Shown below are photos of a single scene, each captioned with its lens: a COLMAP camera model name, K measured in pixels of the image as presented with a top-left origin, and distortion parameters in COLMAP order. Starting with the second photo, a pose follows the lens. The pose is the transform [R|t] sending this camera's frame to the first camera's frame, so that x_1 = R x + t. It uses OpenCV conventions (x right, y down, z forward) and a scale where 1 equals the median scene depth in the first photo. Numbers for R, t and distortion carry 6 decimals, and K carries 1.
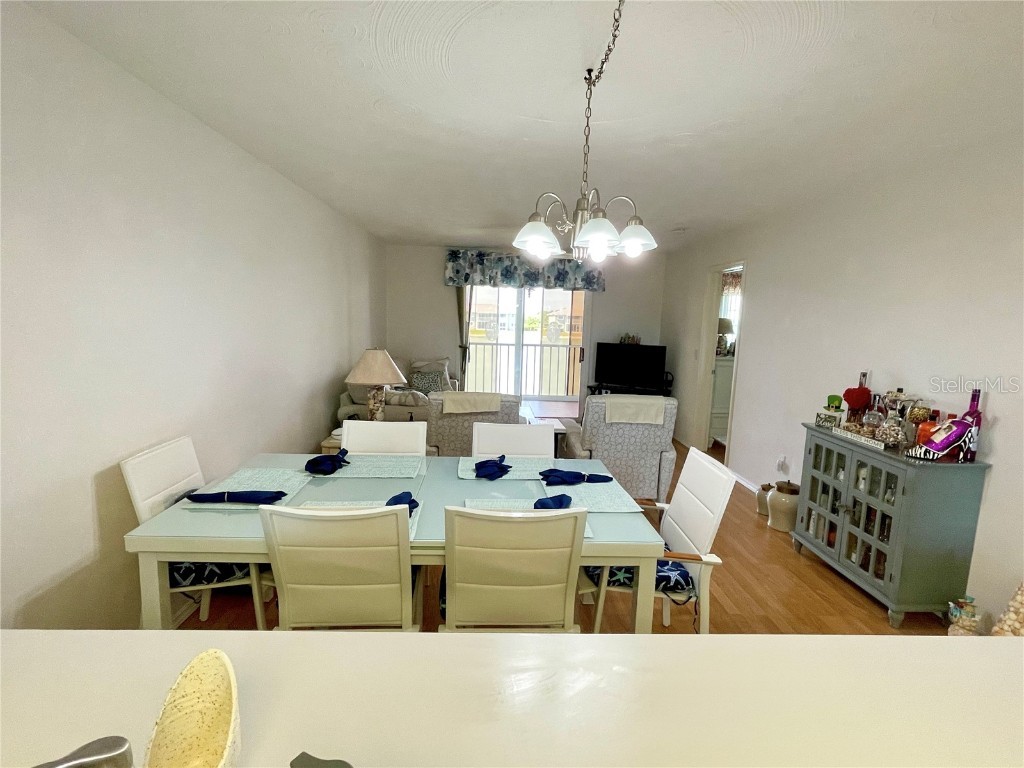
lens RADIAL K [[503.2, 0, 506.6], [0, 503.2, 386.4], [0, 0, 1]] dist [-0.000952, -0.000067]
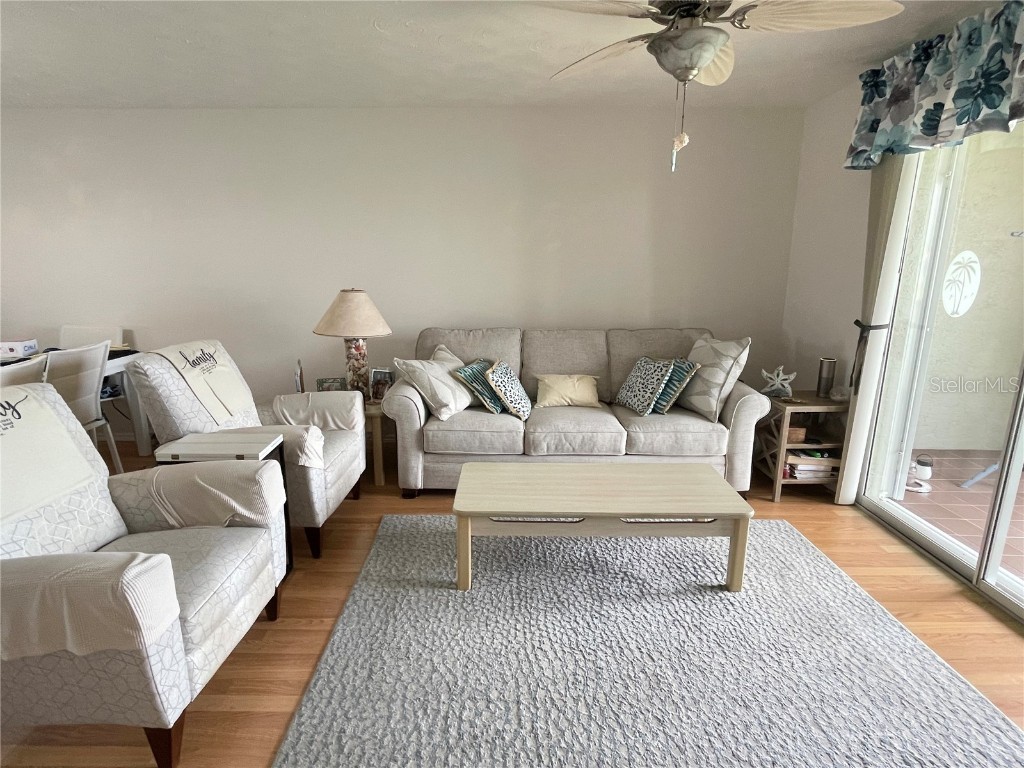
lens RADIAL K [[538.7, 0, 503.2], [0, 538.7, 385.9], [0, 0, 1]] dist [0.000956, 0.000152]
pose [[-0.047011, 0.192913, -0.980089, 0.351898], [-0.142909, 0.969782, 0.197739, -0.077241], [0.988619, 0.149360, -0.018022, 0.757748]]
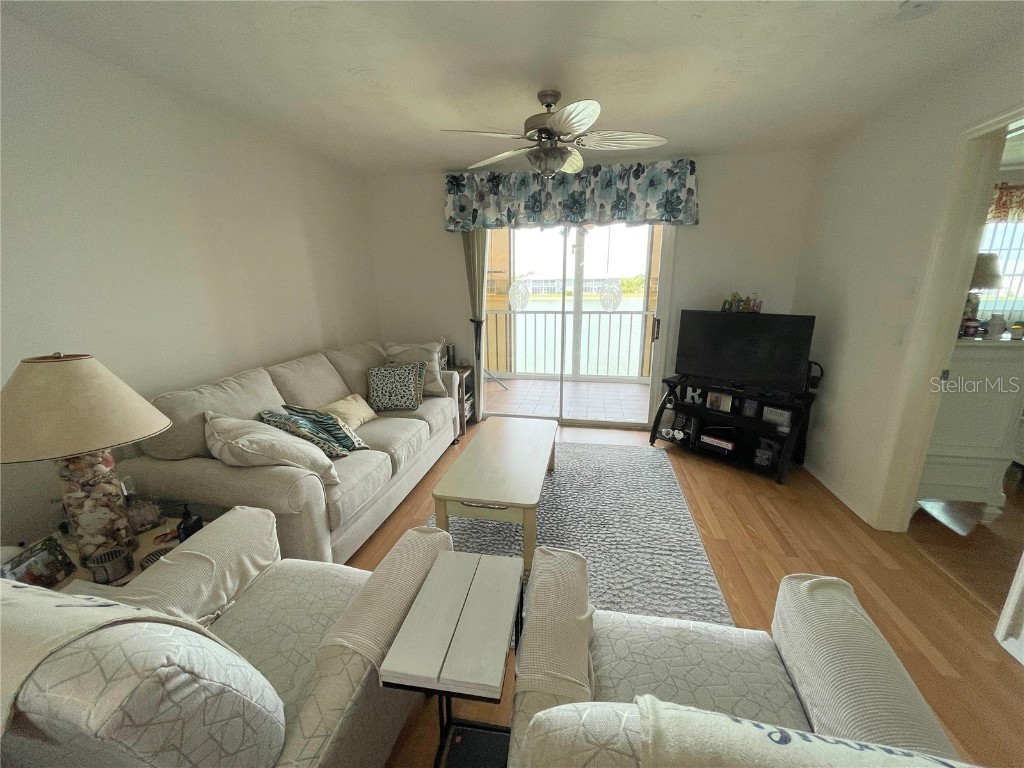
lens RADIAL K [[413.5, 0, 507.2], [0, 413.5, 385.2], [0, 0, 1]] dist [0.000393, -0.000316]
pose [[0.971206, 0.019884, -0.237409, 0.096760], [0.004992, 0.994594, 0.103724, -0.049898], [0.238188, -0.101922, 0.965856, 0.456116]]
